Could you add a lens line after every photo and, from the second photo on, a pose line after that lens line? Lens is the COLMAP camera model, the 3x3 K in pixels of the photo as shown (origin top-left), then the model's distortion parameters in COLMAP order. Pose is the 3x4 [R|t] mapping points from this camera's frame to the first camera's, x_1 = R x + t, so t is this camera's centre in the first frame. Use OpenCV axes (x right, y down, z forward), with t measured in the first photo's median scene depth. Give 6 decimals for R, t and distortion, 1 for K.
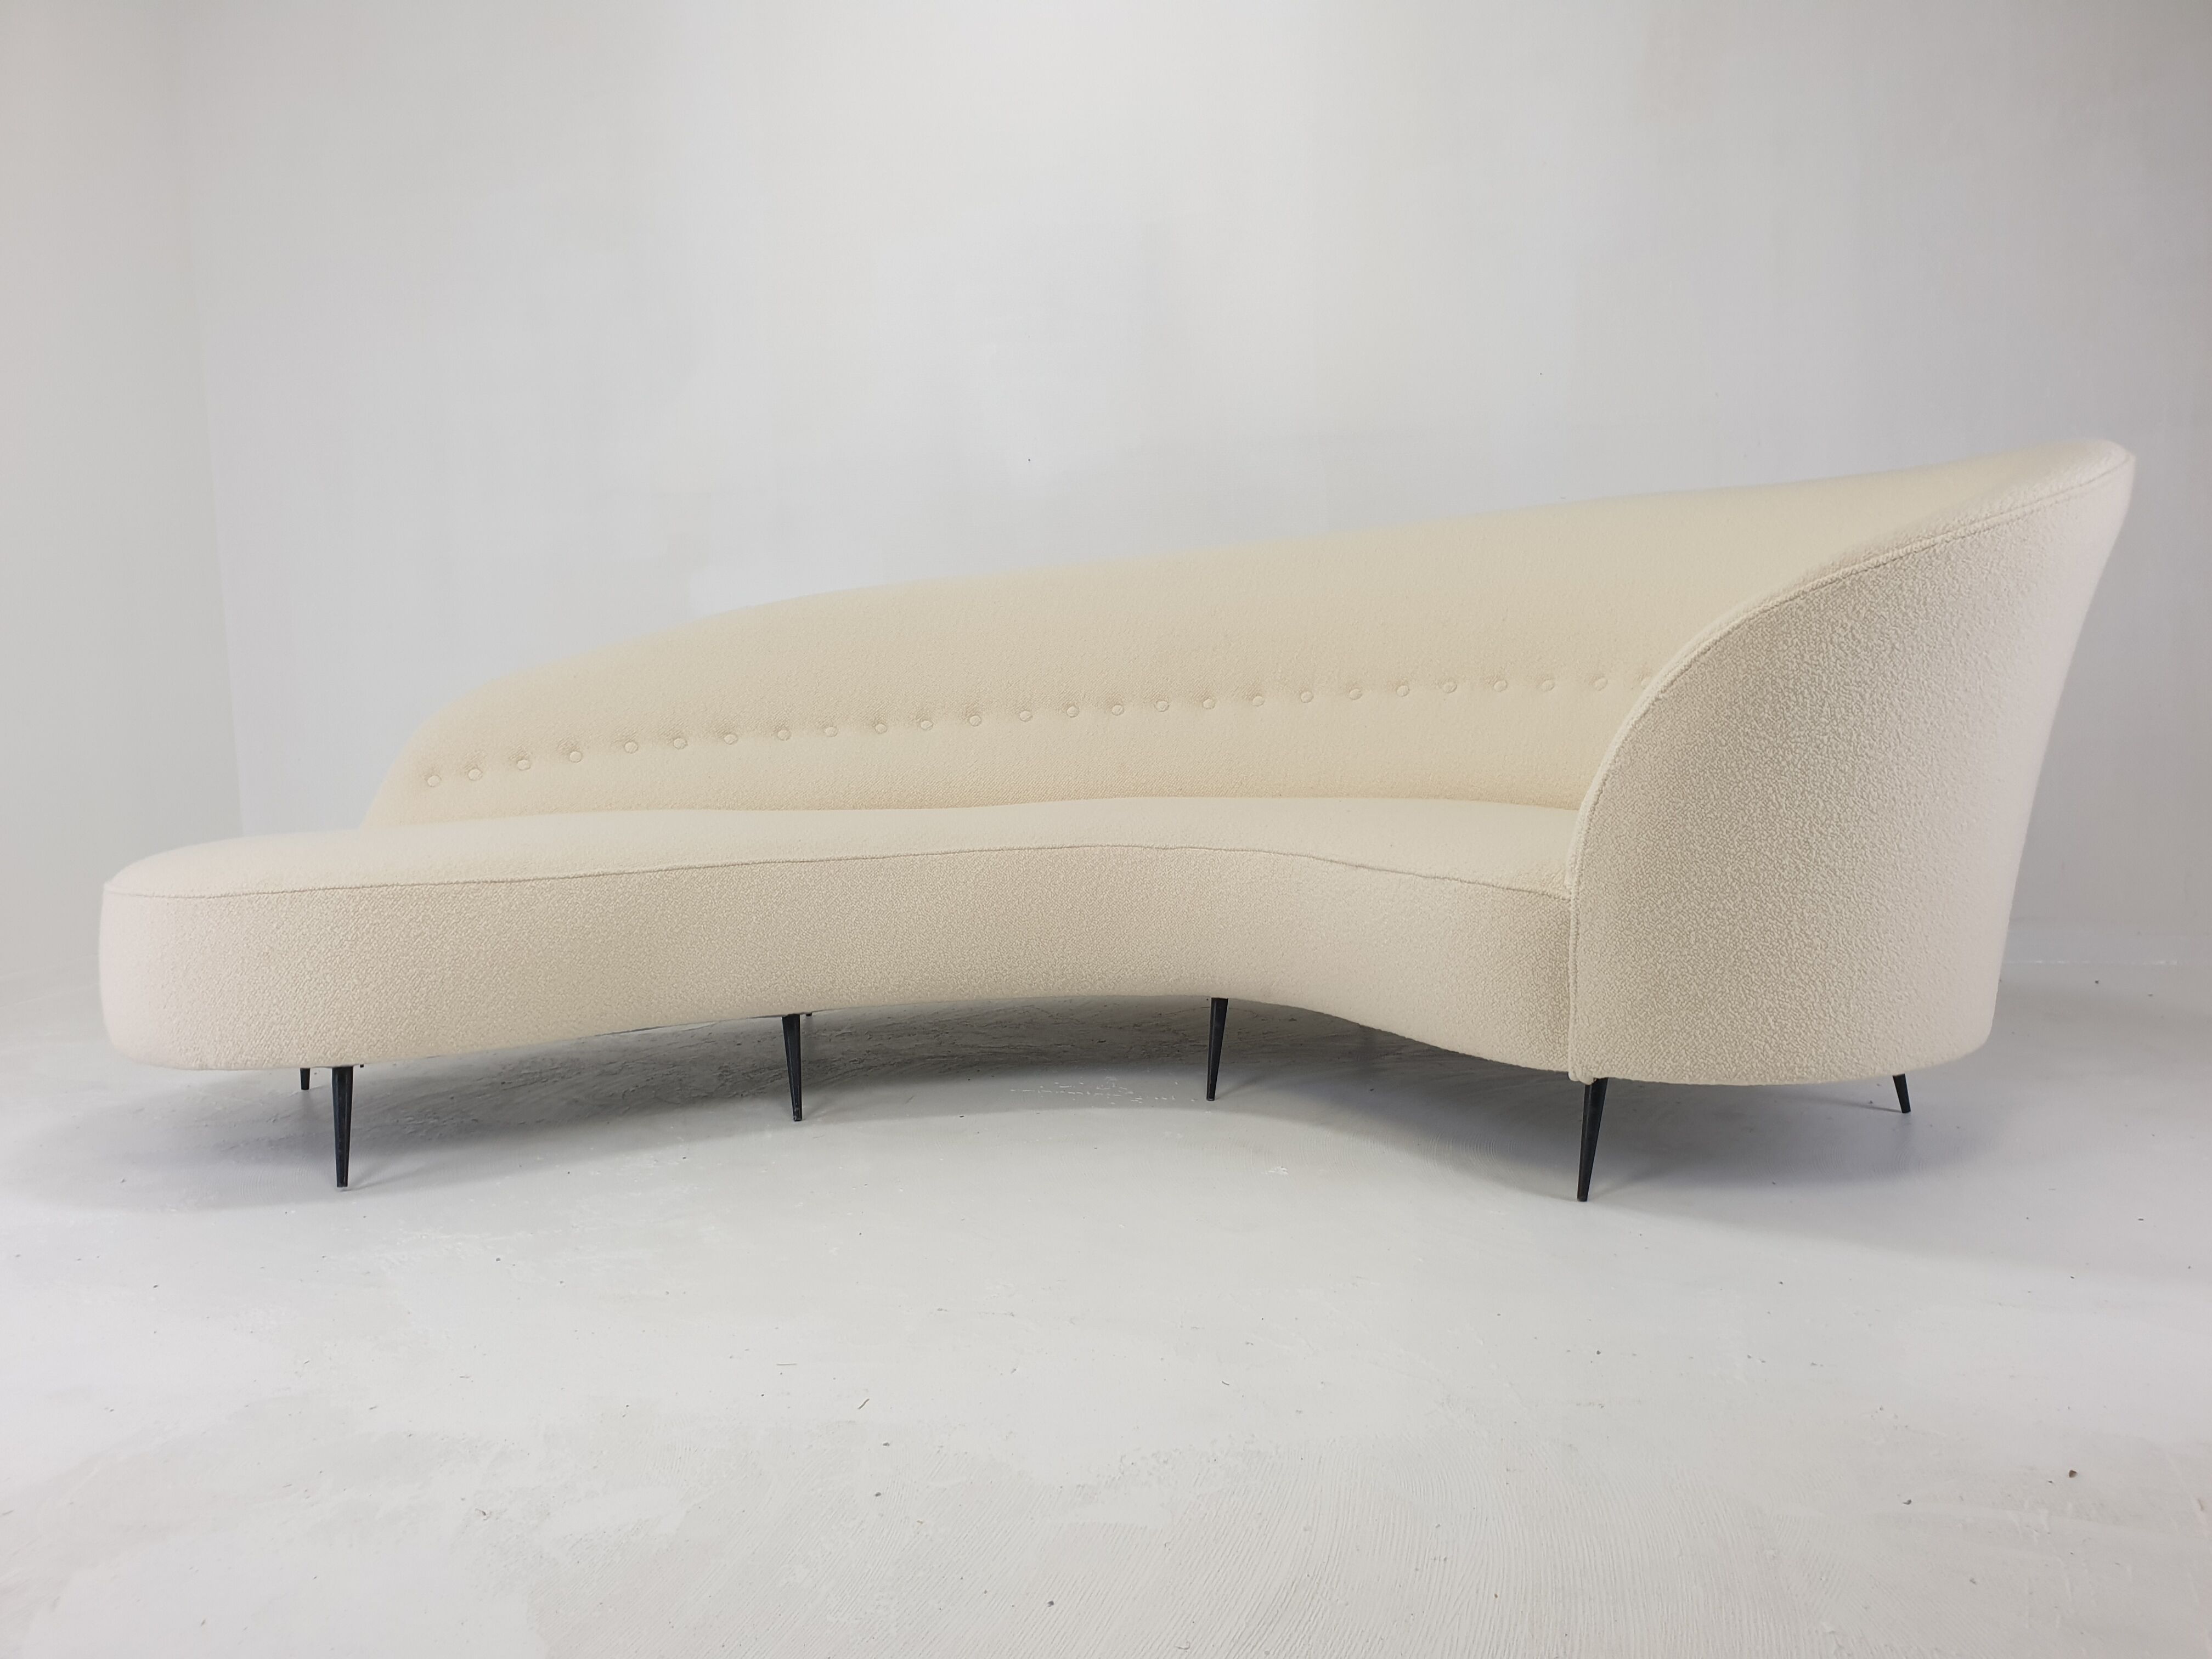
lens RADIAL K [[1702.1, 0, 1105.1], [0, 1702.1, 836.7], [0, 0, 1]] dist [0.007260, 0.007246]
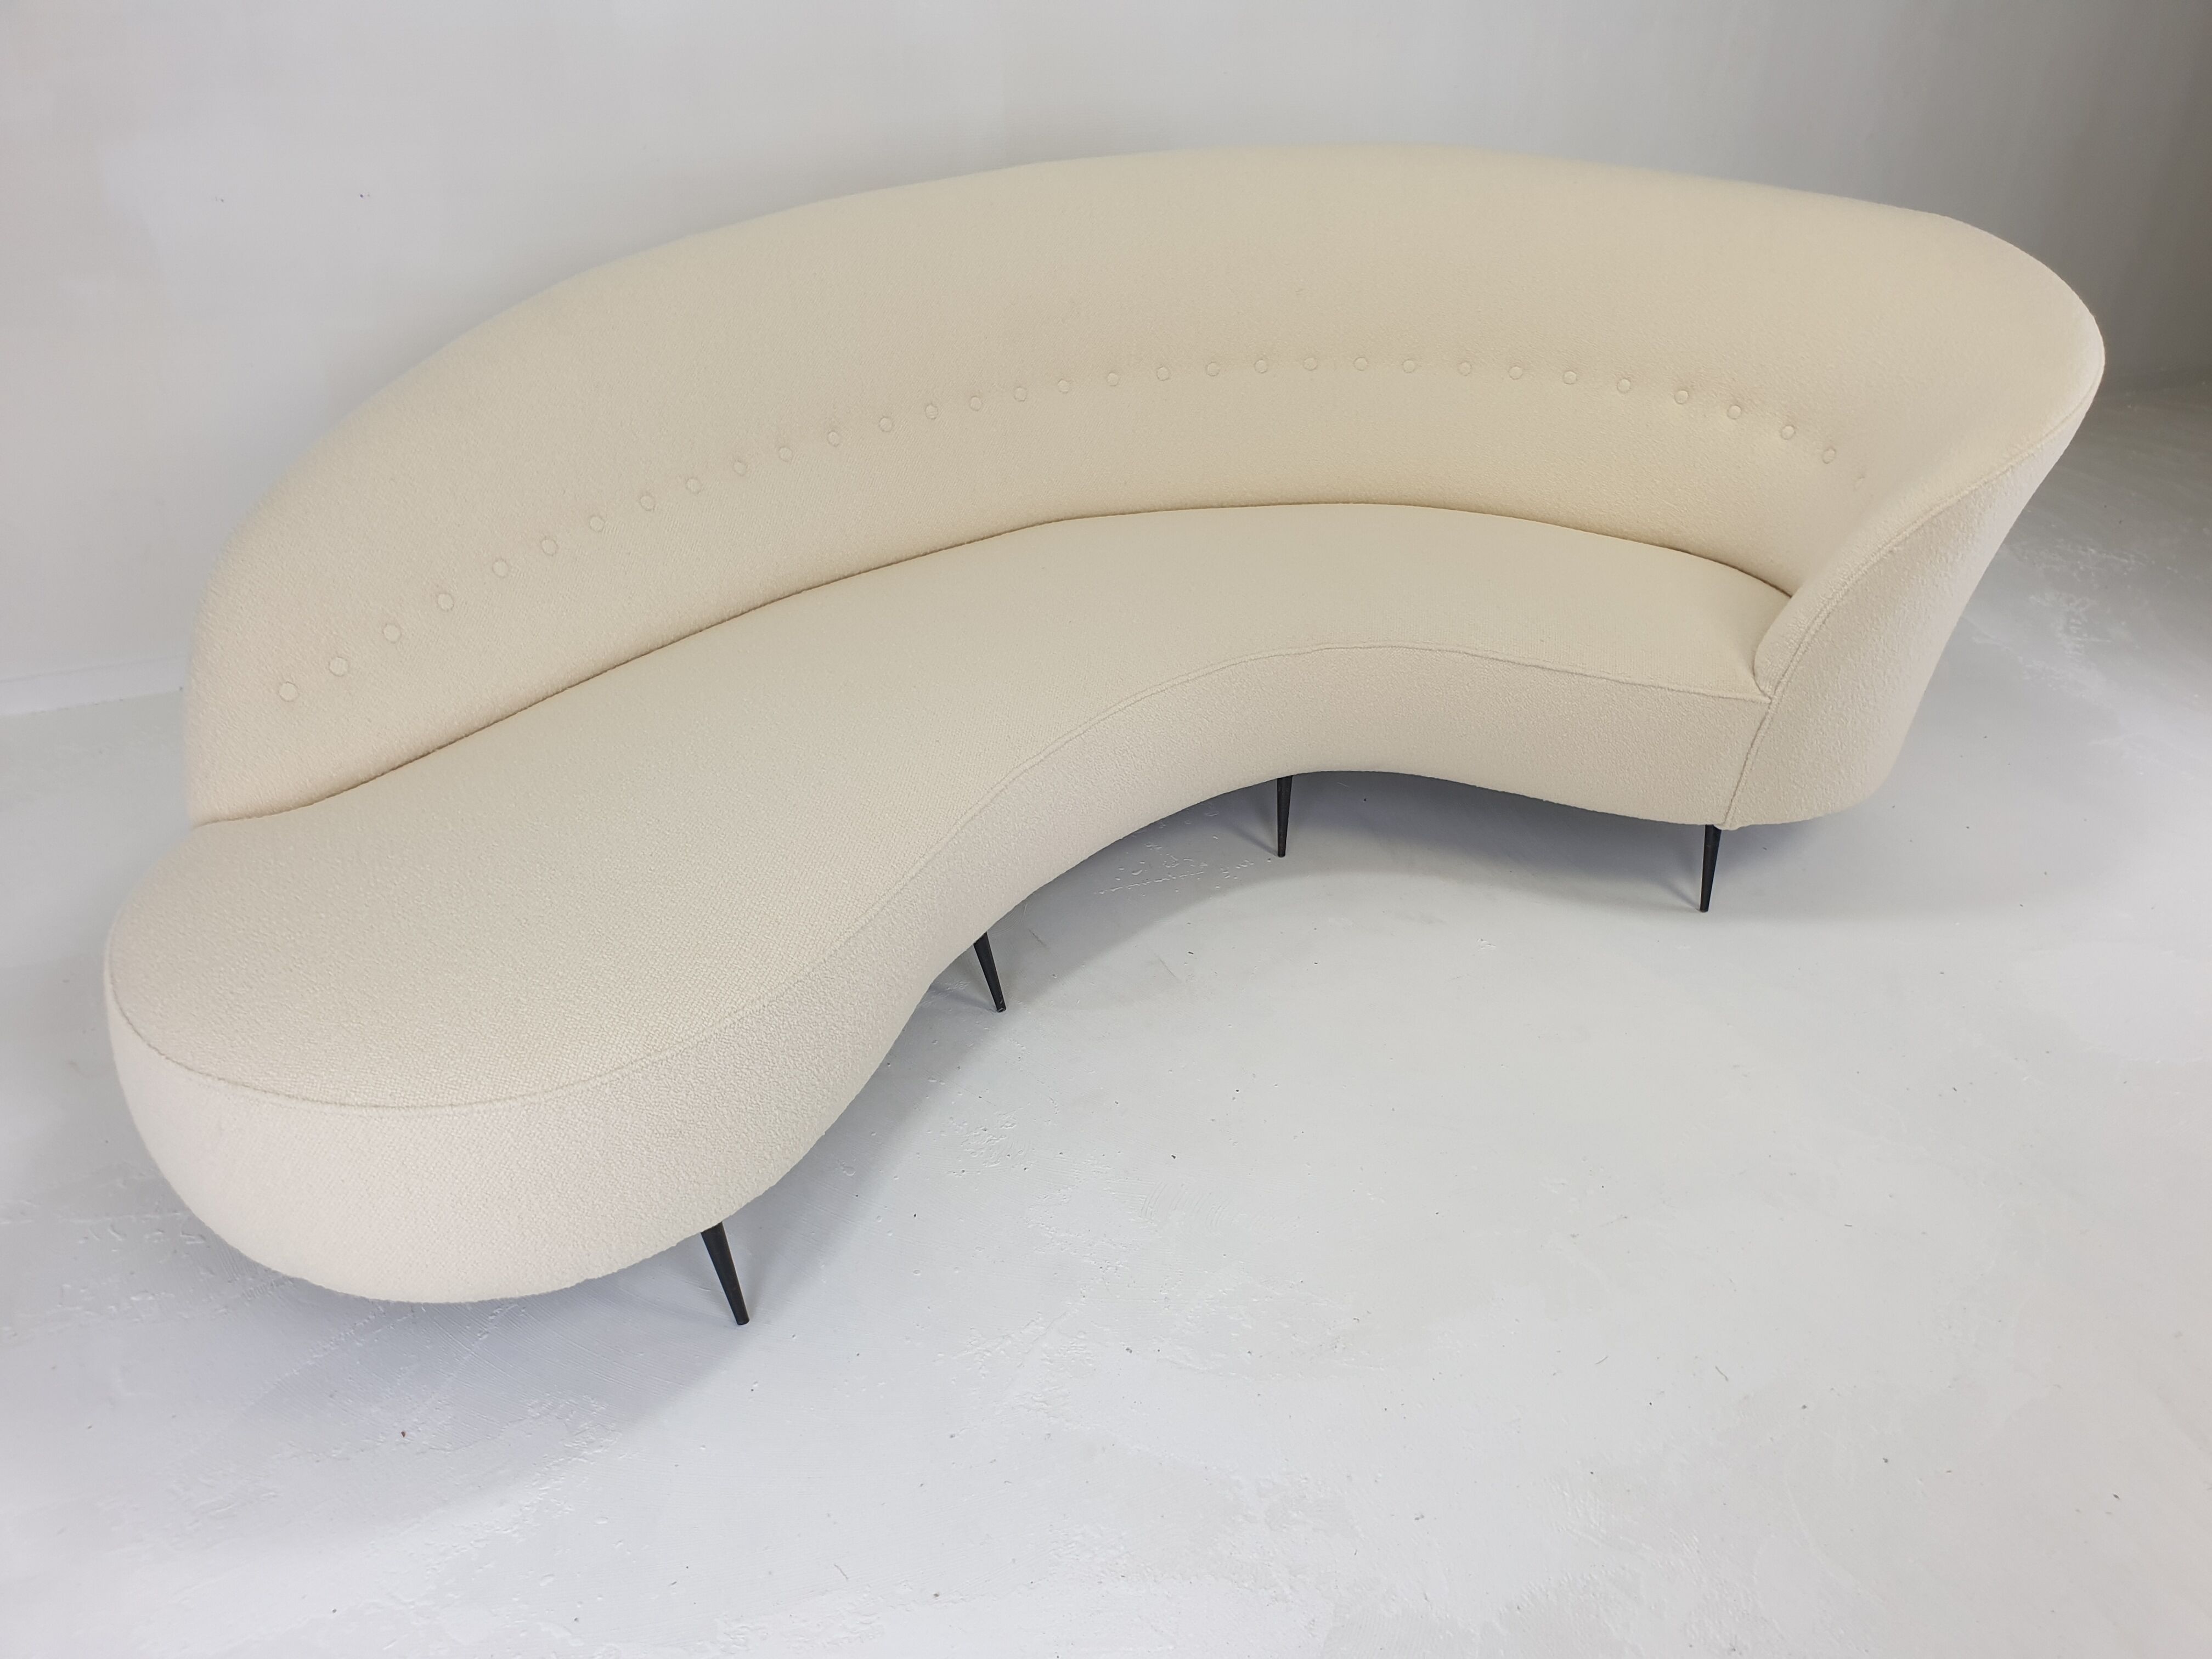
lens RADIAL K [[1698.8, 0, 1101.7], [0, 1698.8, 817.1], [0, 0, 1]] dist [-0.005432, 0.026561]
pose [[0.758717, -0.273366, 0.591286, -0.746753], [-0.002764, 0.906329, 0.422564, -0.362664], [-0.651414, -0.322241, 0.686891, 0.420248]]
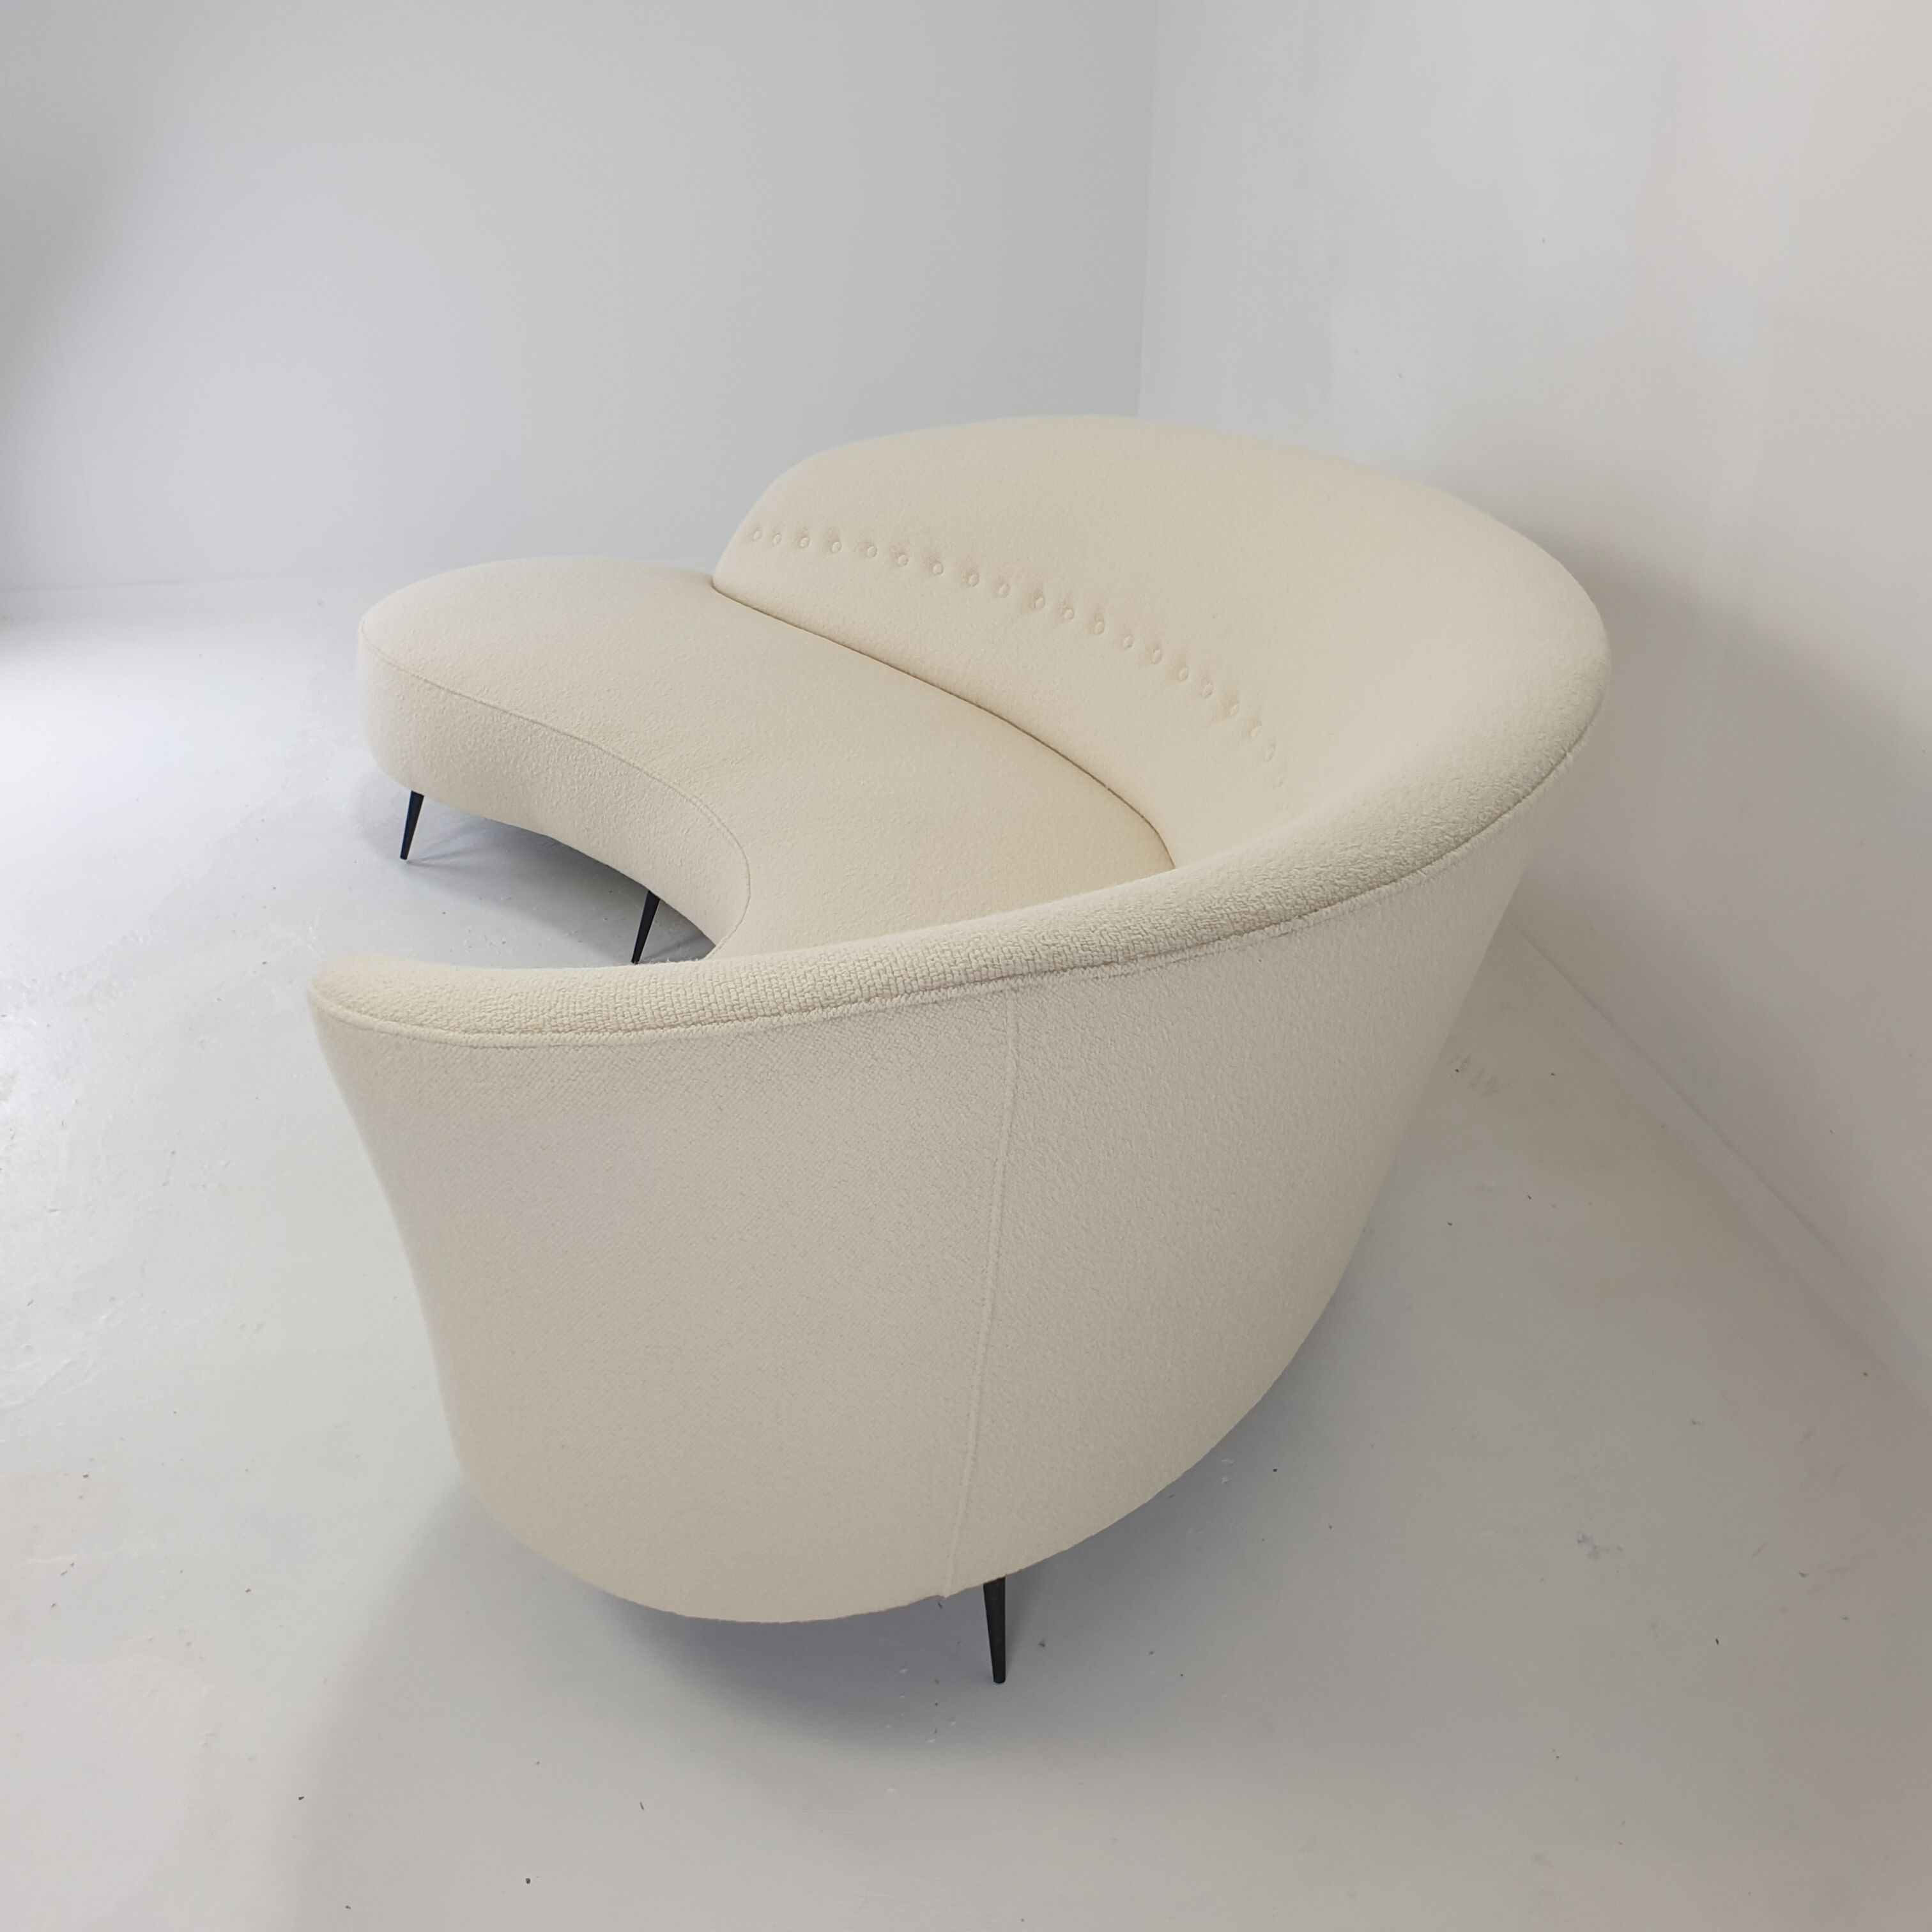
lens RADIAL K [[1978.5, 0, 971.4], [0, 1978.5, 951.5], [0, 0, 1]] dist [0.258731, -0.937580]
pose [[0.414737, 0.453560, -0.788845, 1.083513], [-0.119990, 0.886608, 0.446686, -0.521229], [0.901995, -0.090604, 0.422132, 0.737079]]
